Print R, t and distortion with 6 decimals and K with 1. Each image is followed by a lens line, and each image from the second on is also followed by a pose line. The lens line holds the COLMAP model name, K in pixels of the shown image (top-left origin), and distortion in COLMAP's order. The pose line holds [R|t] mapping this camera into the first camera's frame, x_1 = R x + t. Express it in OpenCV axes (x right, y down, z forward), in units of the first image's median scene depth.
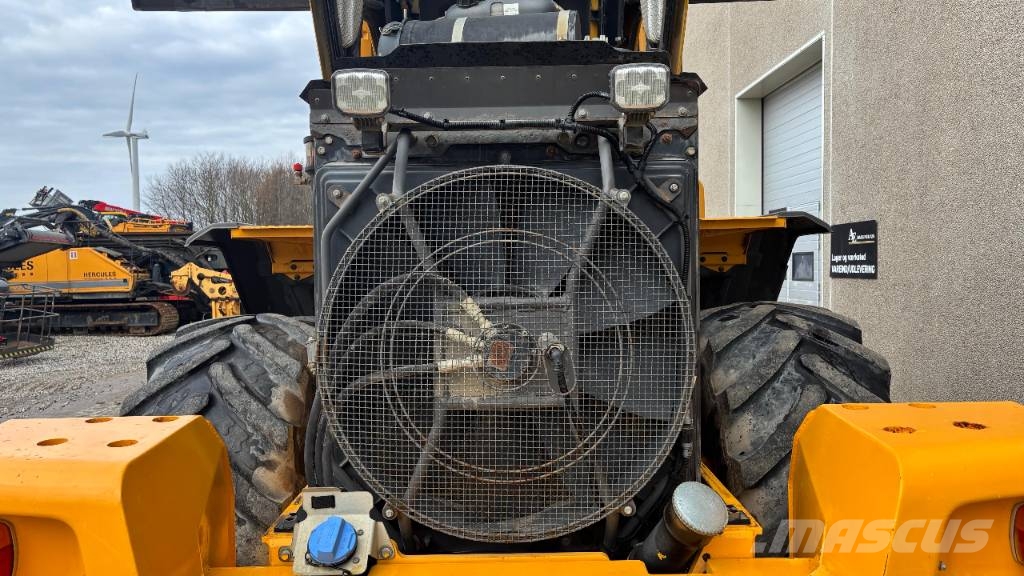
lens RADIAL K [[771.2, 0, 510.3], [0, 771.2, 284.0], [0, 0, 1]] dist [0.051908, -0.049395]
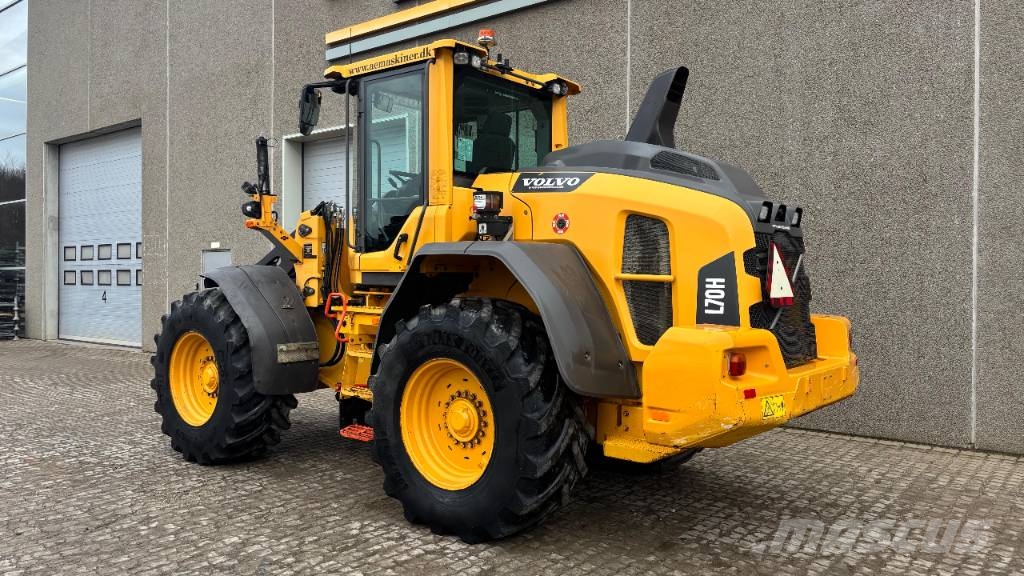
lens RADIAL K [[771.2, 0, 505.4], [0, 771.2, 287.0], [0, 0, 1]] dist [0.051908, -0.049395]
pose [[0.629683, 0.010962, 0.776775, -0.234801], [0.004553, 0.999831, -0.017800, 0.007309], [-0.776839, 0.014745, 0.629527, -0.011463]]
